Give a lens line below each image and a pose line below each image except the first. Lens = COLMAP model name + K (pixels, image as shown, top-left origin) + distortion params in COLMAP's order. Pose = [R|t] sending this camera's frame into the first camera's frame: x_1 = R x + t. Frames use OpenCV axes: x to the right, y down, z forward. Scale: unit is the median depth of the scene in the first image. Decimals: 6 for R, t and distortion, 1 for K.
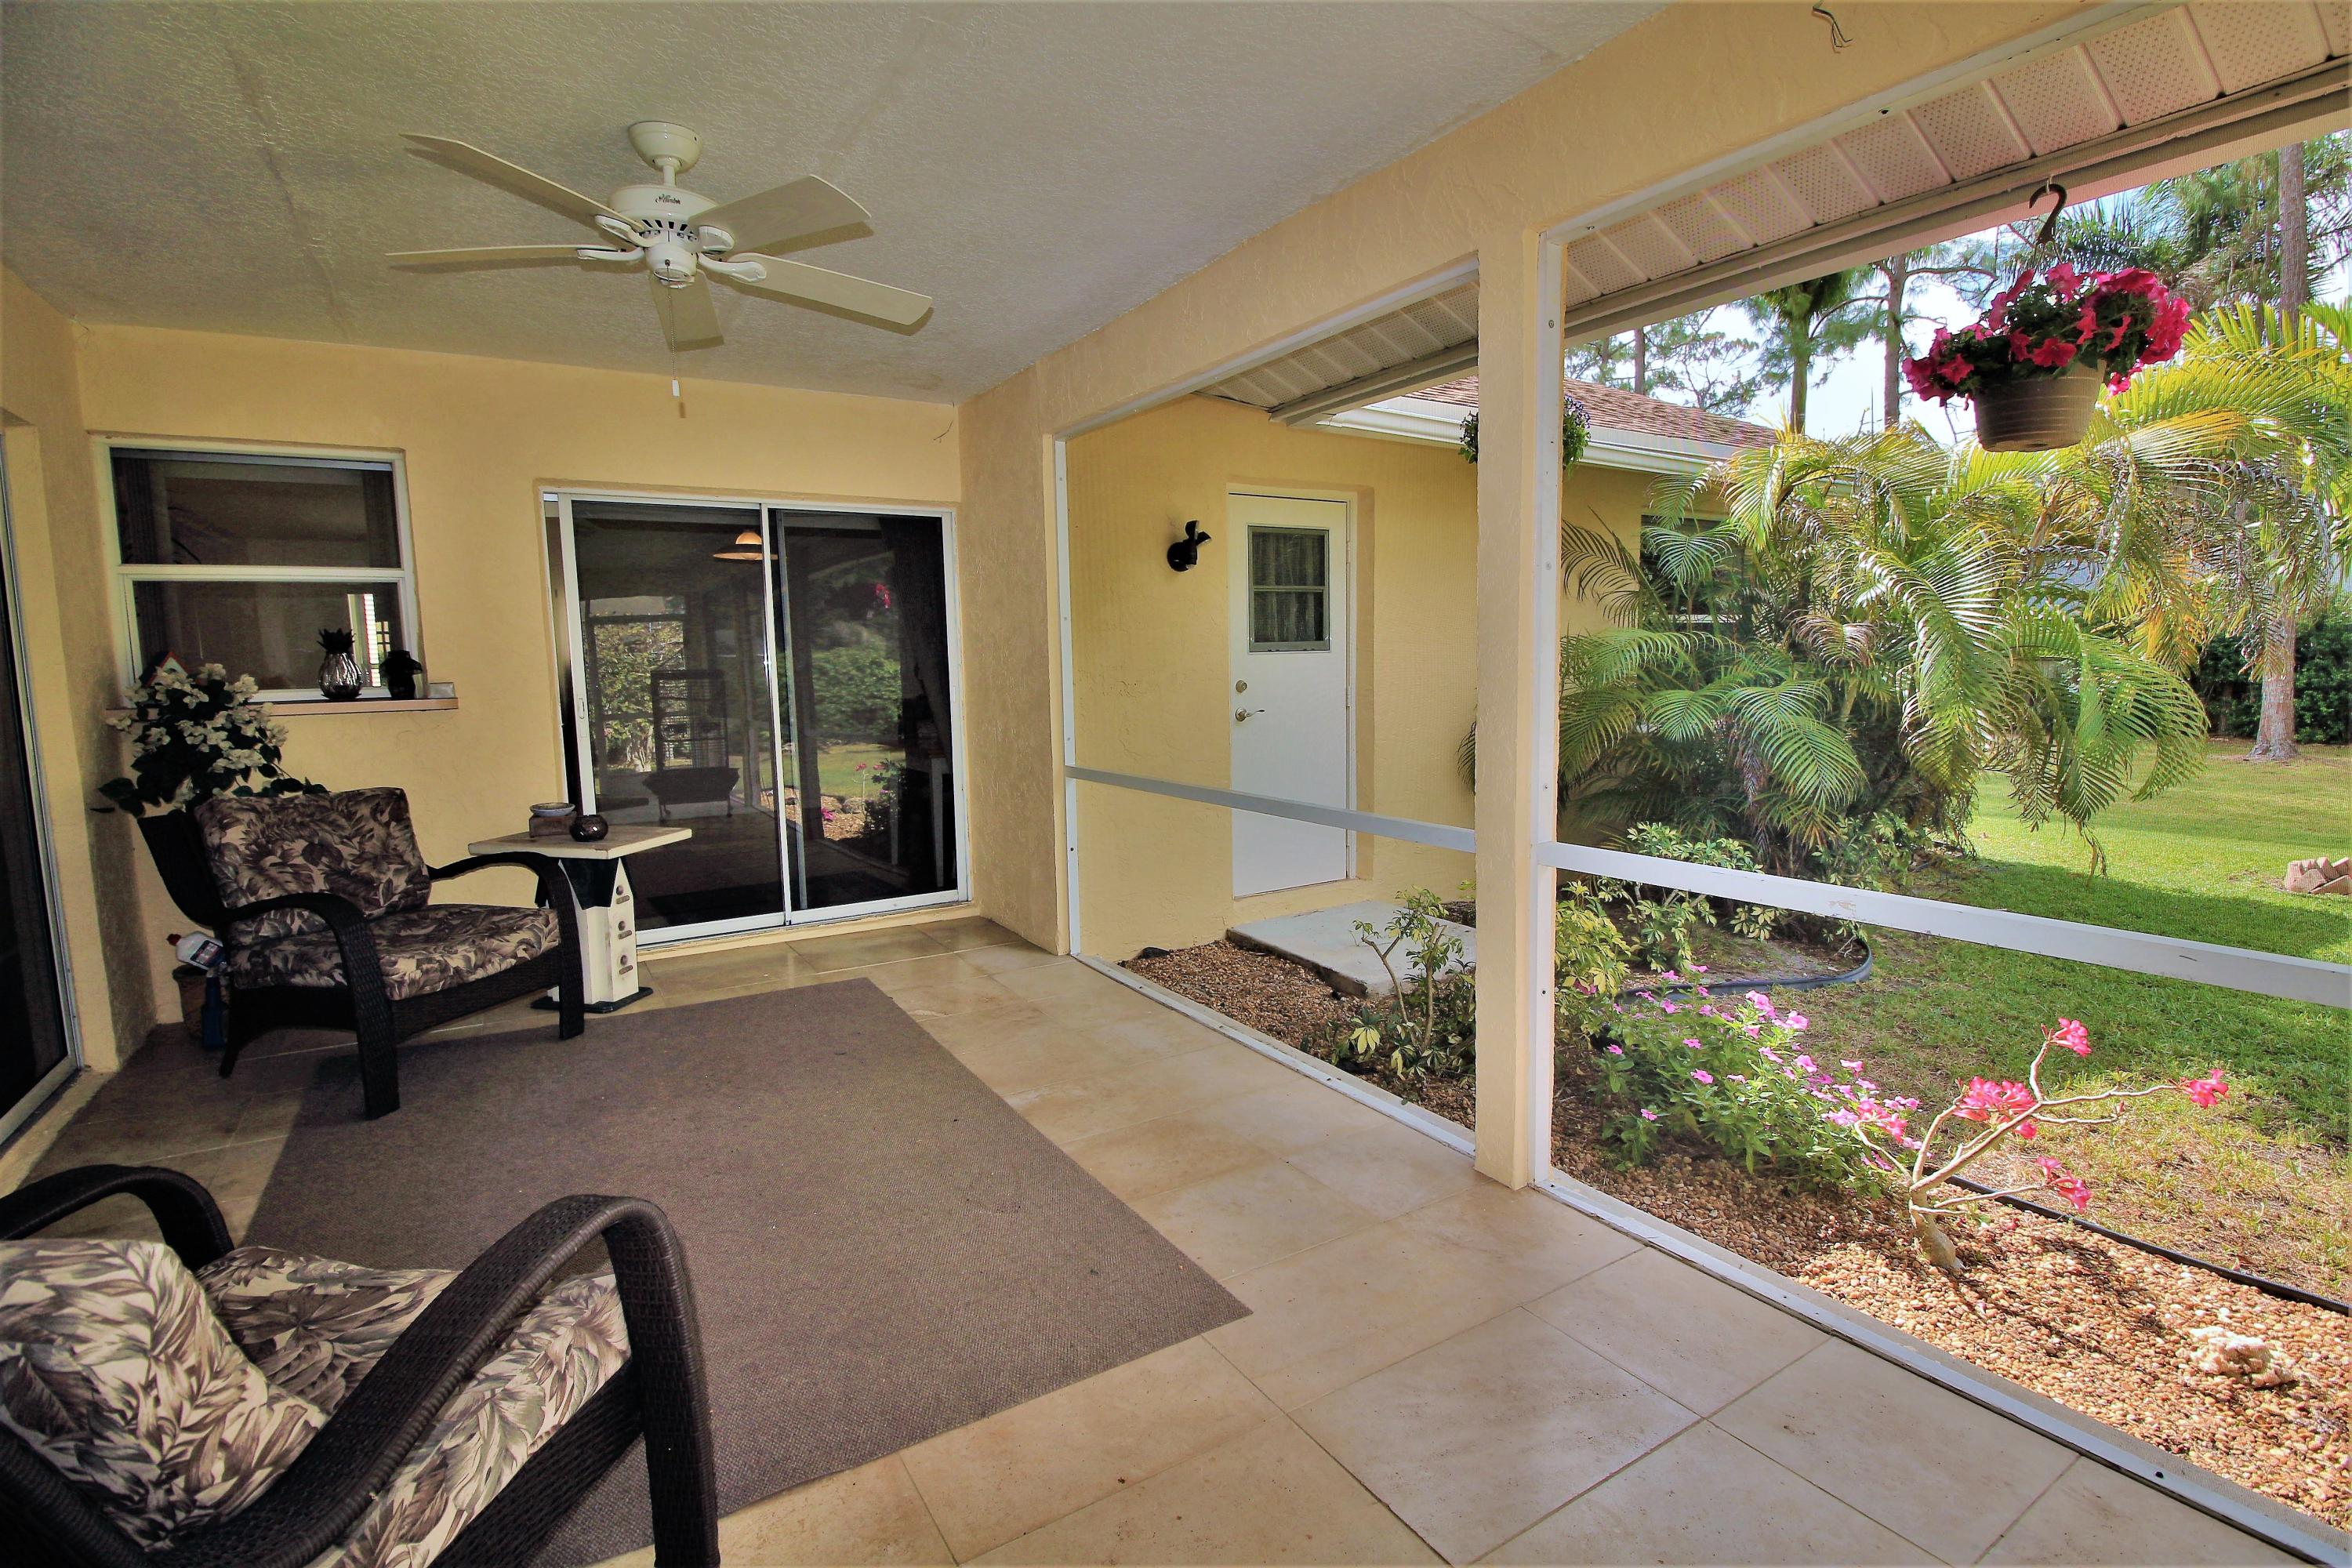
lens RADIAL K [[1101.4, 0, 1176.0], [0, 1101.4, 784.0], [0, 0, 1]] dist [0.002280, -0.016007]
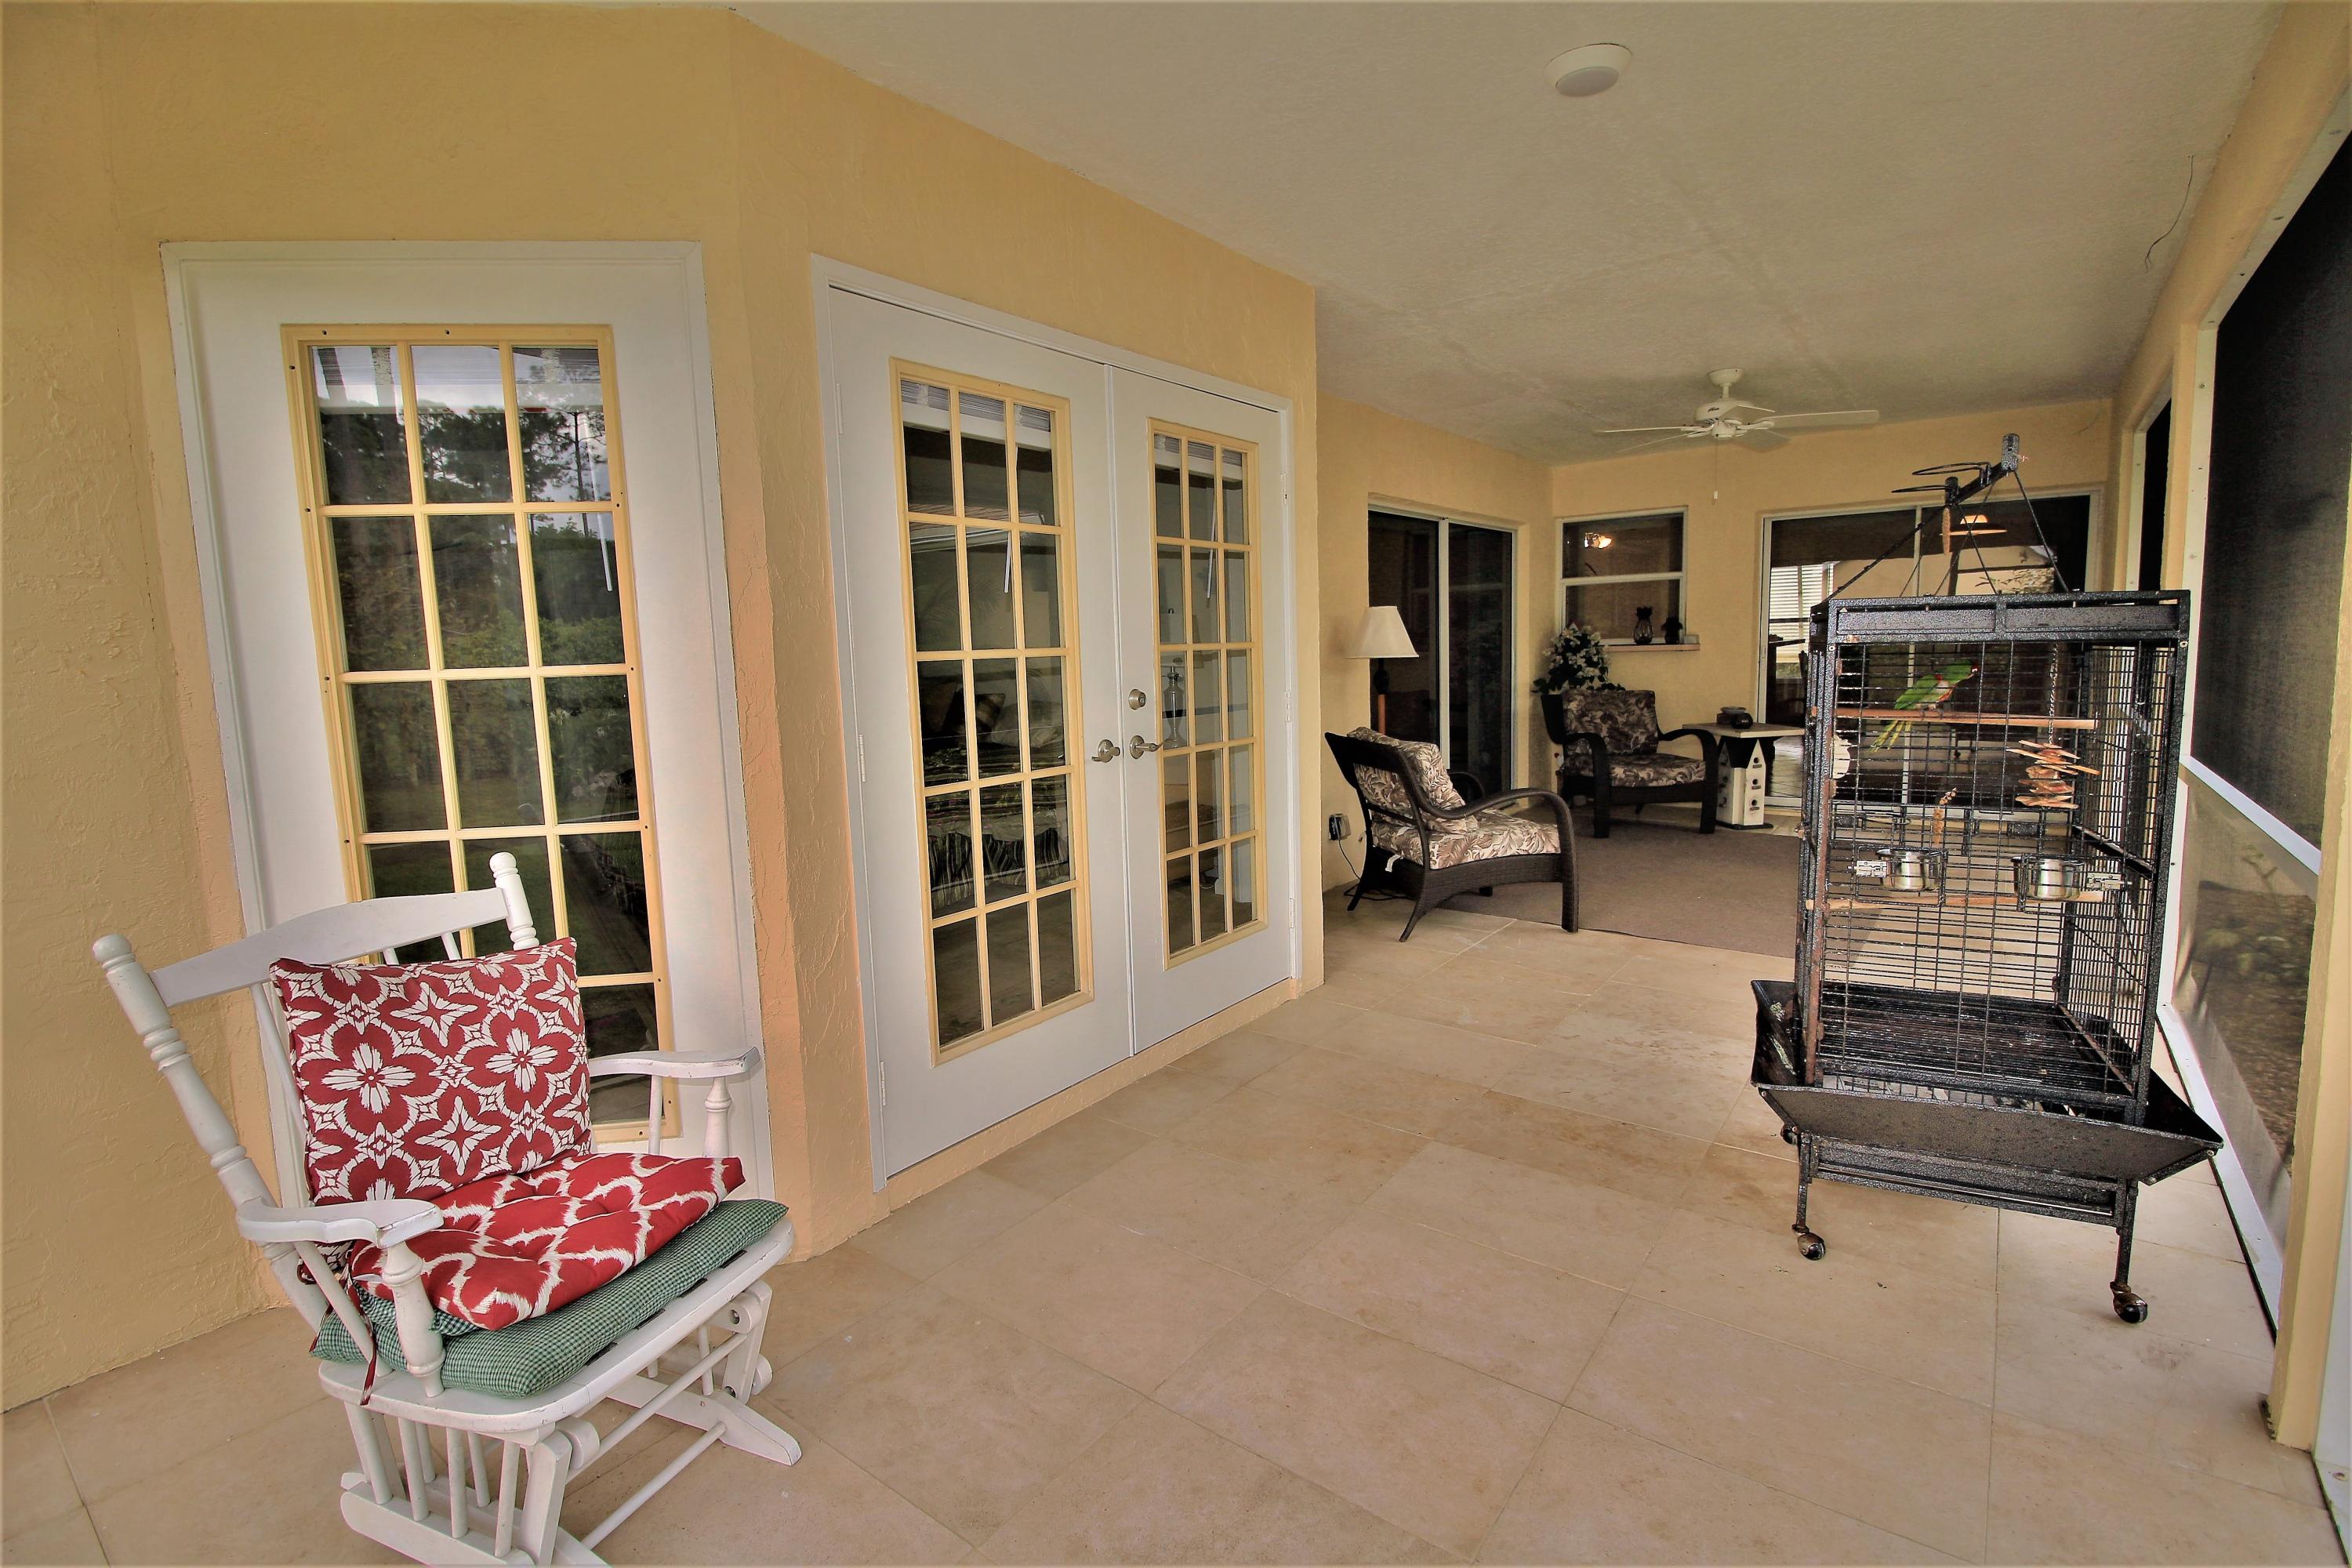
lens RADIAL K [[1101.4, 0, 1176.0], [0, 1101.4, 784.0], [0, 0, 1]] dist [0.002280, -0.016007]
pose [[0.362460, 0.126665, -0.923352, 0.806575], [-0.081420, 0.991237, 0.104016, 0.033811], [0.928436, 0.037478, 0.369597, -0.486026]]
